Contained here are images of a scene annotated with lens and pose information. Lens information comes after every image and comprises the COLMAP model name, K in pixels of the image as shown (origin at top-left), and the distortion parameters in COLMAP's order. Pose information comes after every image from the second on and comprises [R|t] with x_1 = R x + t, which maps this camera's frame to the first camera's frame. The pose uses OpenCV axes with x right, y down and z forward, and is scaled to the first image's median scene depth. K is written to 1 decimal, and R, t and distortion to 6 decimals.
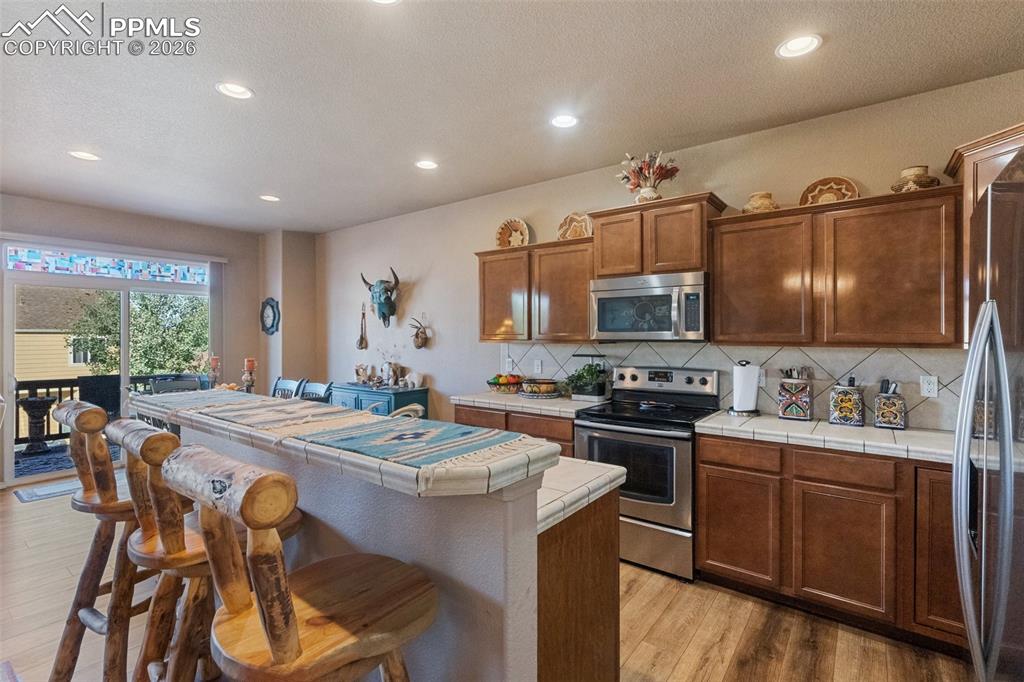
lens RADIAL K [[469.0, 0, 512.4], [0, 469.0, 338.4], [0, 0, 1]] dist [-0.000010, 0.000198]
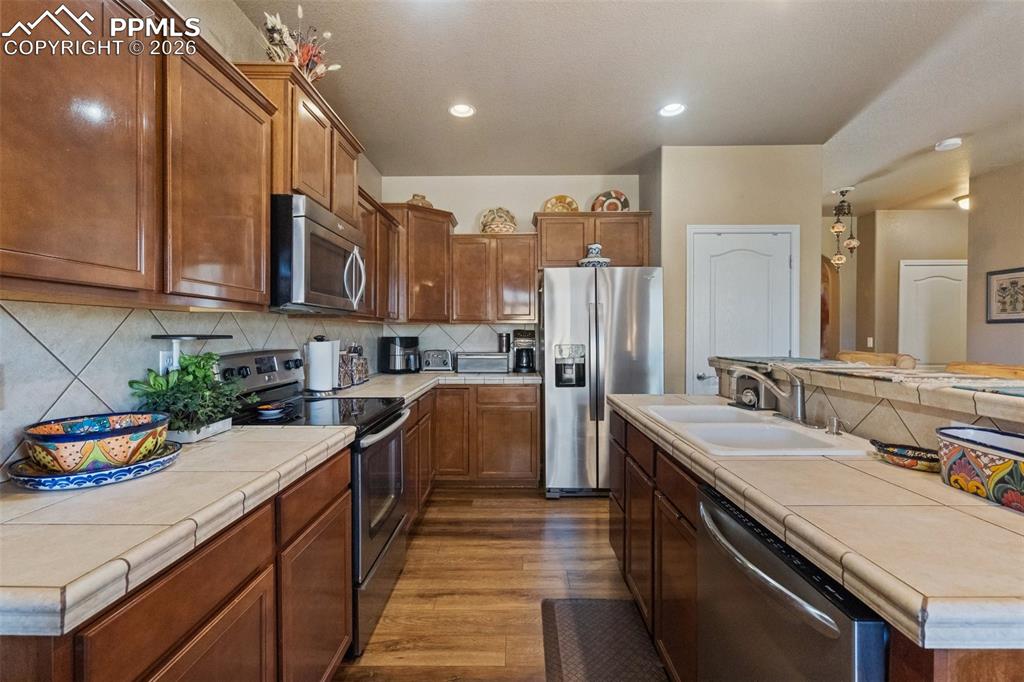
lens RADIAL K [[469.0, 0, 512.4], [0, 469.0, 338.4], [0, 0, 1]] dist [-0.000010, 0.000198]
pose [[-0.595706, -0.012509, 0.803105, -0.417223], [0.002187, 0.999850, 0.017196, 0.034267], [-0.803200, 0.012000, -0.595589, 1.123053]]
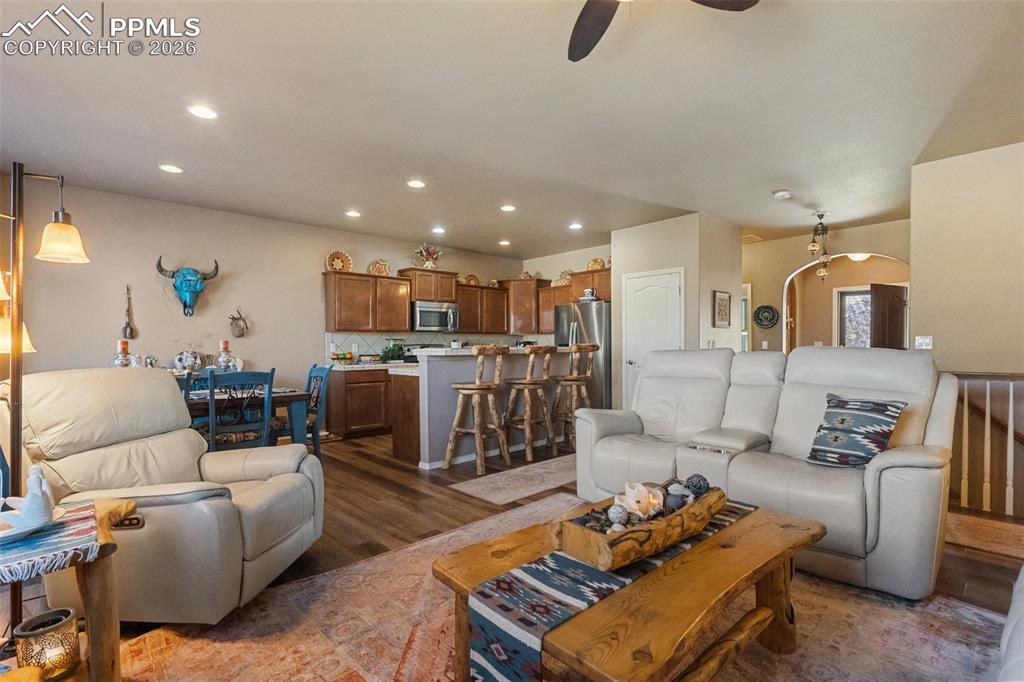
lens RADIAL K [[480.0, 0, 509.9], [0, 480.0, 351.3], [0, 0, 1]] dist [-0.000124, 0.000015]
pose [[0.172866, -0.014937, 0.984832, -1.800378], [0.011074, 0.999851, 0.013221, 0.069510], [-0.984883, 0.008620, 0.173005, 0.240101]]
